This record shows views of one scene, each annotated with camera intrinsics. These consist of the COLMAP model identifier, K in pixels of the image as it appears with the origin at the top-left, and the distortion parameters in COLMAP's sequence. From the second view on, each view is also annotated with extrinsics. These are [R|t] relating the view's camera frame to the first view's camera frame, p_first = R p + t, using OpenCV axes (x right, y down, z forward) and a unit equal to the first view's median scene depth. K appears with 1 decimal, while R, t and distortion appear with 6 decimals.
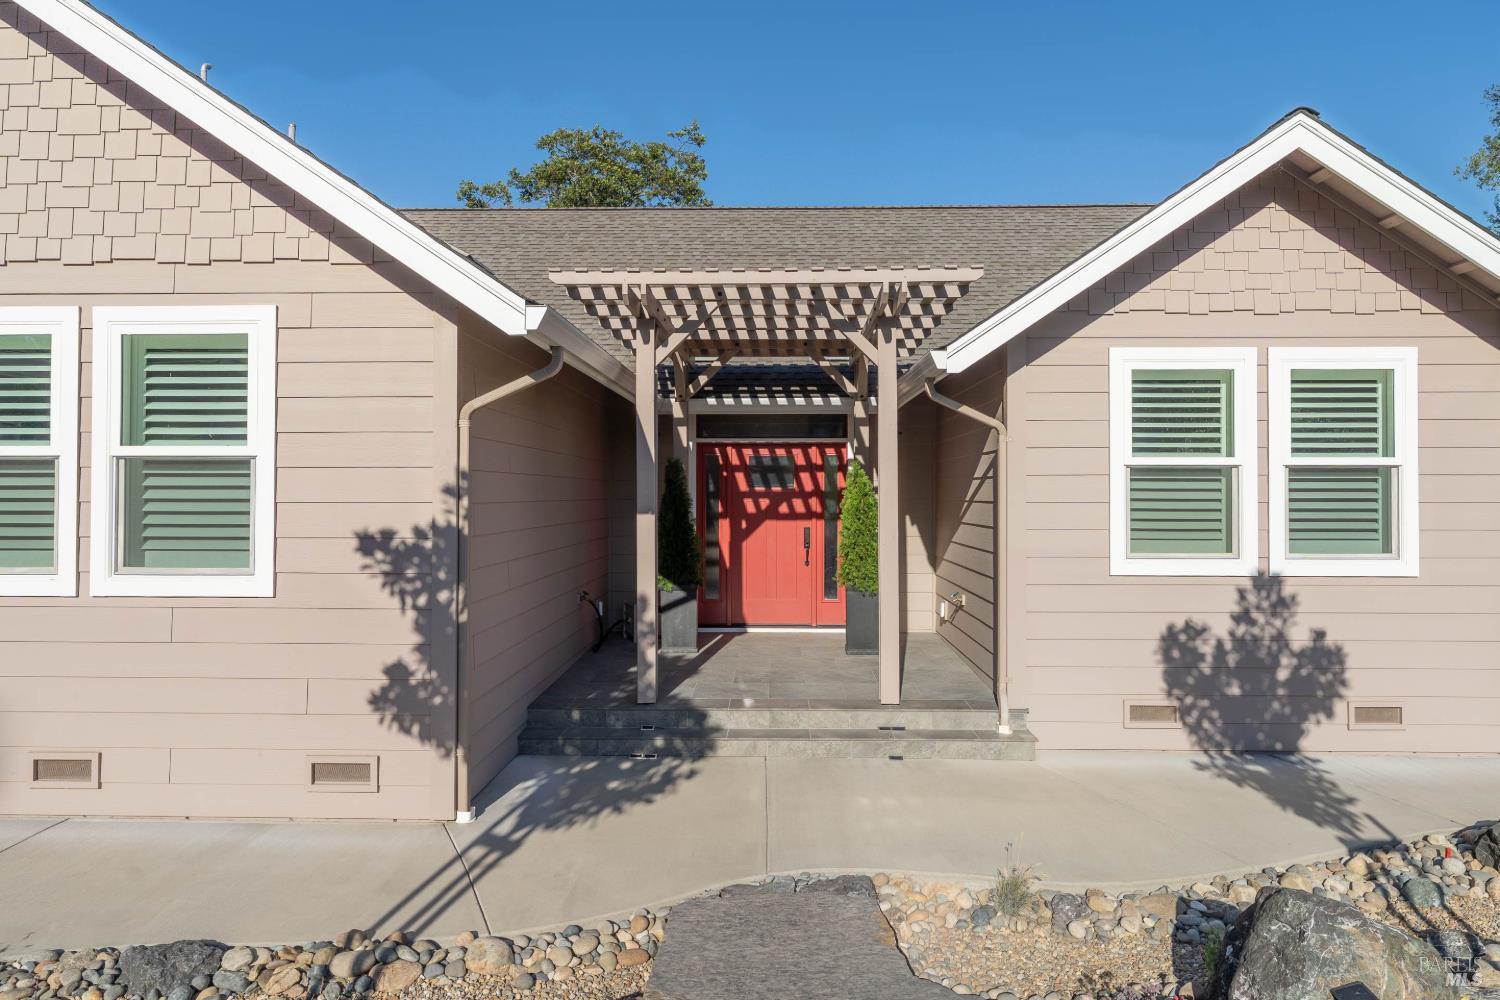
lens RADIAL K [[1015.6, 0, 750.7], [0, 1015.6, 484.4], [0, 0, 1]] dist [-0.008250, -0.001906]
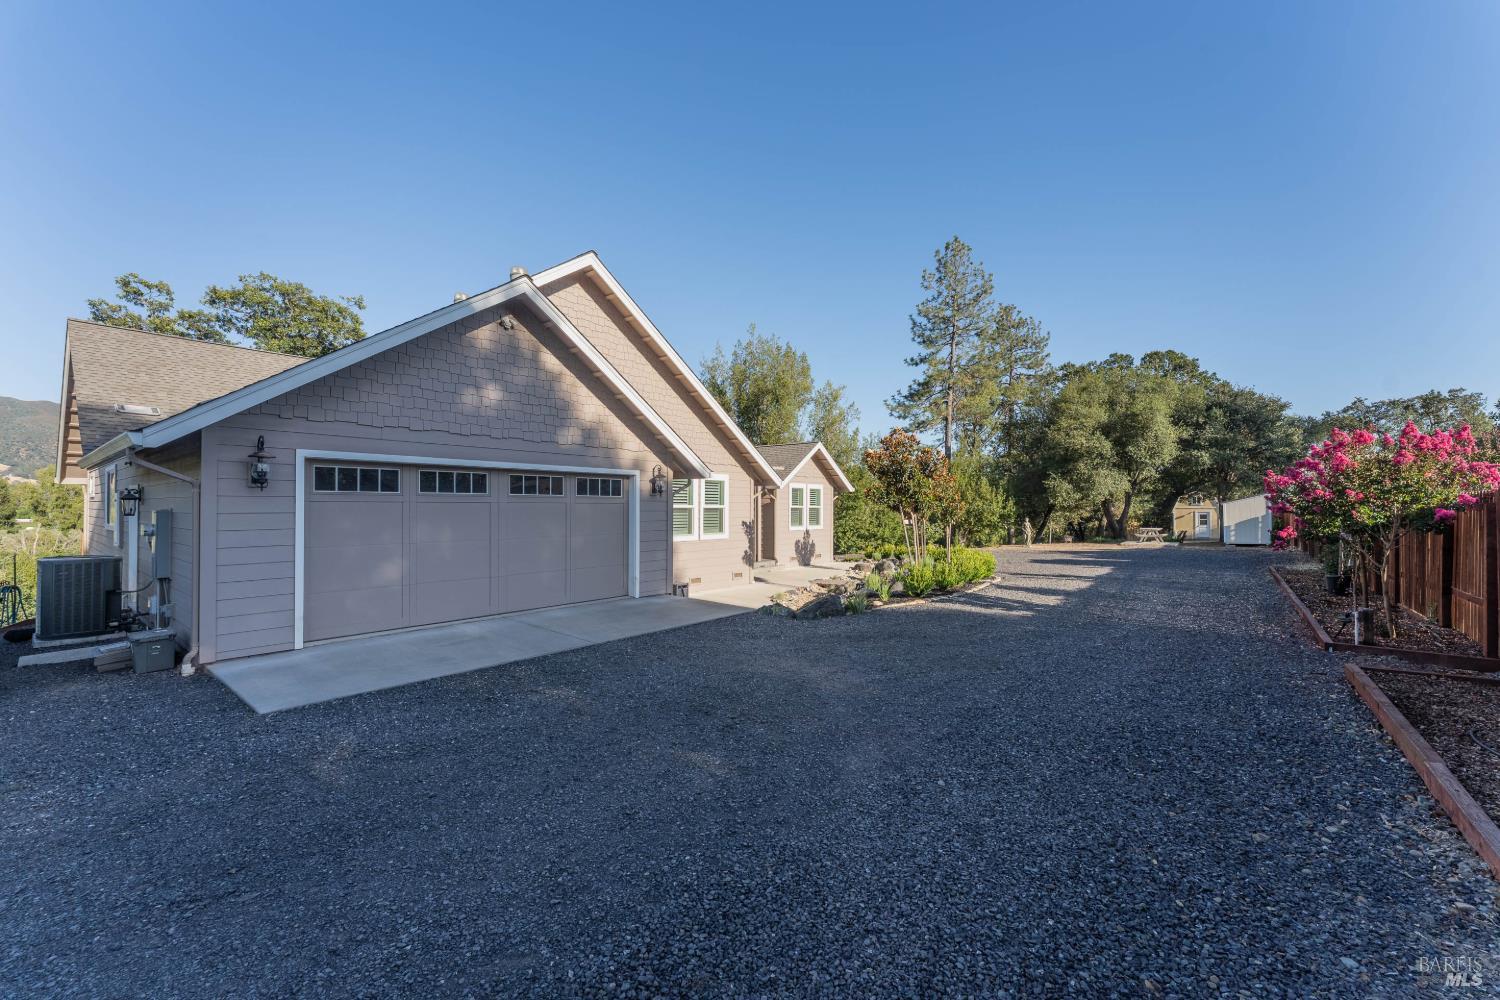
lens RADIAL K [[604.9, 0, 755.3], [0, 604.9, 515.6], [0, 0, 1]] dist [0.000523, -0.000487]
pose [[0.593900, -0.011252, 0.804460, -2.067653], [-0.004369, 0.999842, 0.017210, -0.030523], [-0.804527, -0.013736, 0.593757, -0.580780]]
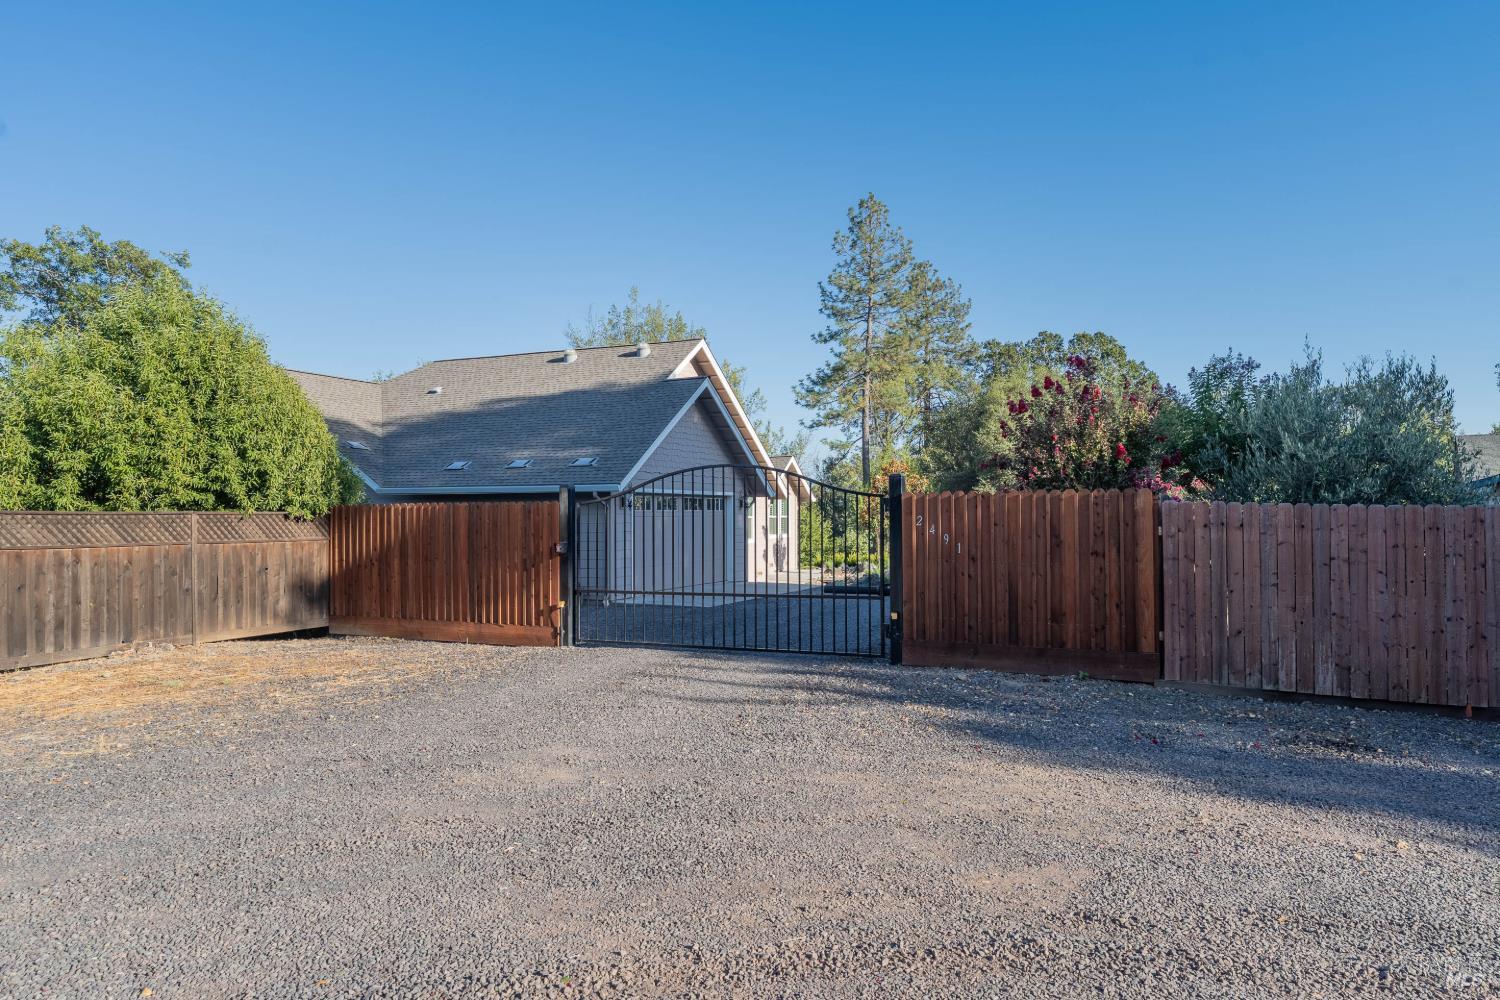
lens RADIAL K [[1015.6, 0, 748.9], [0, 1015.6, 540.7], [0, 0, 1]] dist [-0.008250, -0.001906]
pose [[0.377805, -0.026521, 0.925505, -4.556332], [0.001258, 0.999603, 0.028131, -0.046146], [-0.925884, -0.009464, 0.377688, -0.888844]]
